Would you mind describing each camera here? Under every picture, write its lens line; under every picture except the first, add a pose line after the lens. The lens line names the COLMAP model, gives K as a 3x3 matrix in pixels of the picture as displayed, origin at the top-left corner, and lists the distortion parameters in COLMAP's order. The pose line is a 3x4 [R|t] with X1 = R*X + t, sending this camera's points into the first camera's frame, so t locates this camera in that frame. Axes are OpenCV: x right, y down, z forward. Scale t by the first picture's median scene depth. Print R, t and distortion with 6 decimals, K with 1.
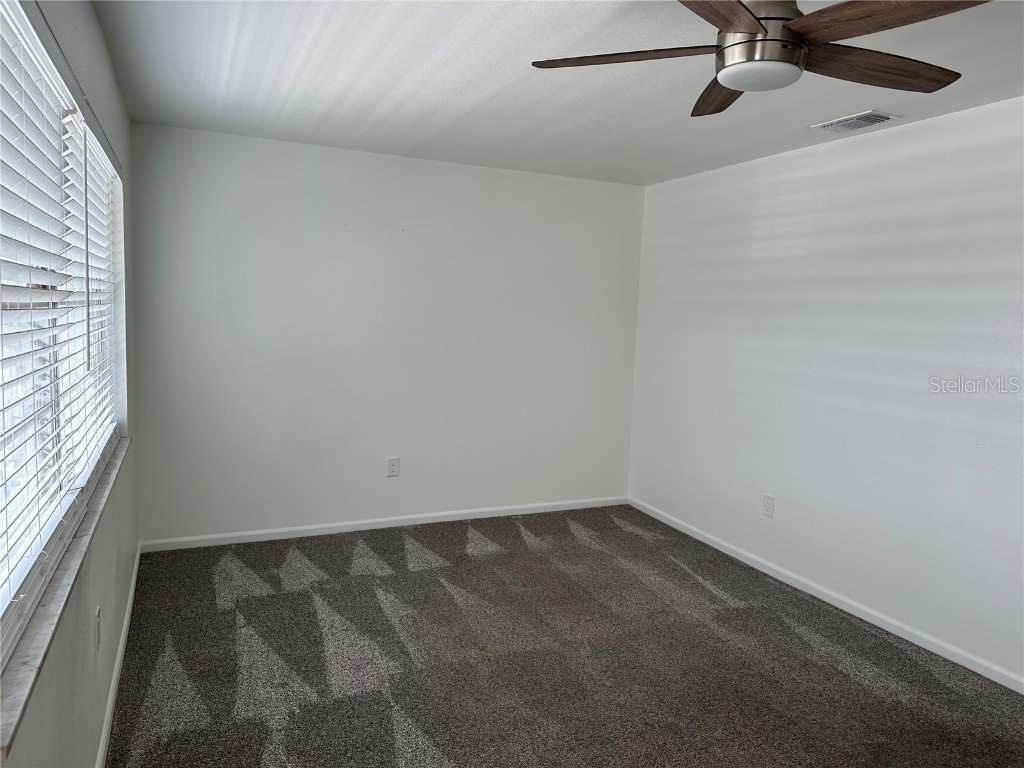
lens RADIAL K [[706.0, 0, 510.9], [0, 706.0, 386.3], [0, 0, 1]] dist [0.014730, -0.029165]
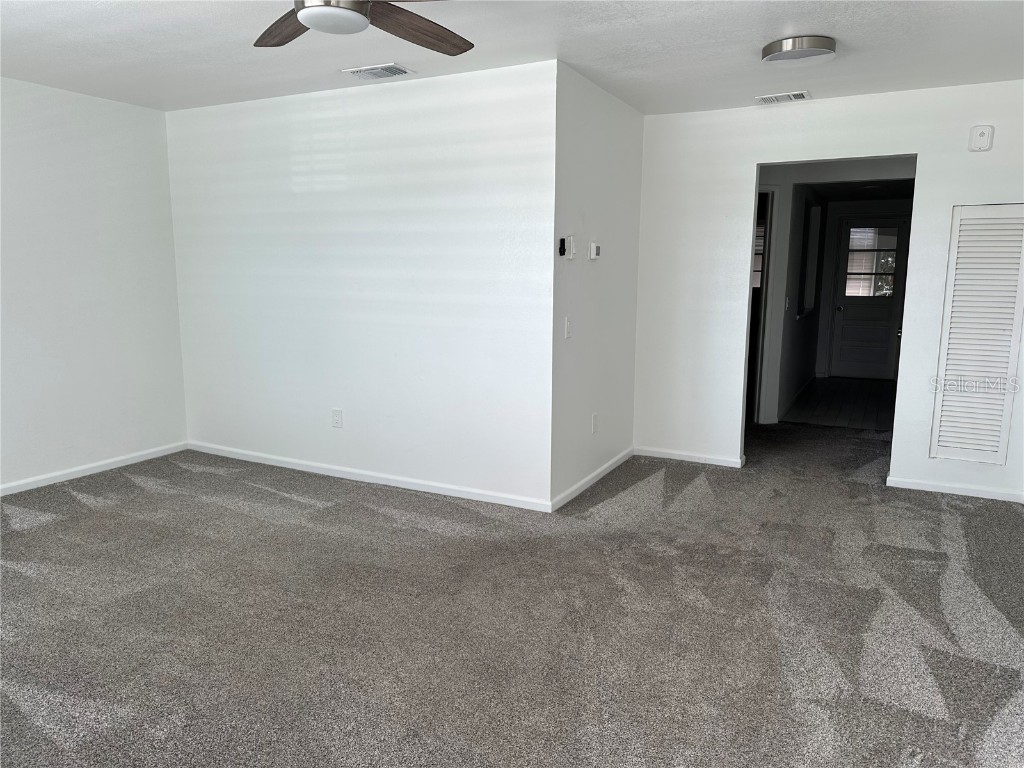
lens RADIAL K [[706.0, 0, 509.5], [0, 706.0, 388.0], [0, 0, 1]] dist [0.014730, -0.029165]
pose [[0.790498, -0.132991, 0.597851, -0.098123], [0.085653, 0.990553, 0.107093, 0.030985], [-0.606445, -0.033449, 0.794421, -0.061327]]
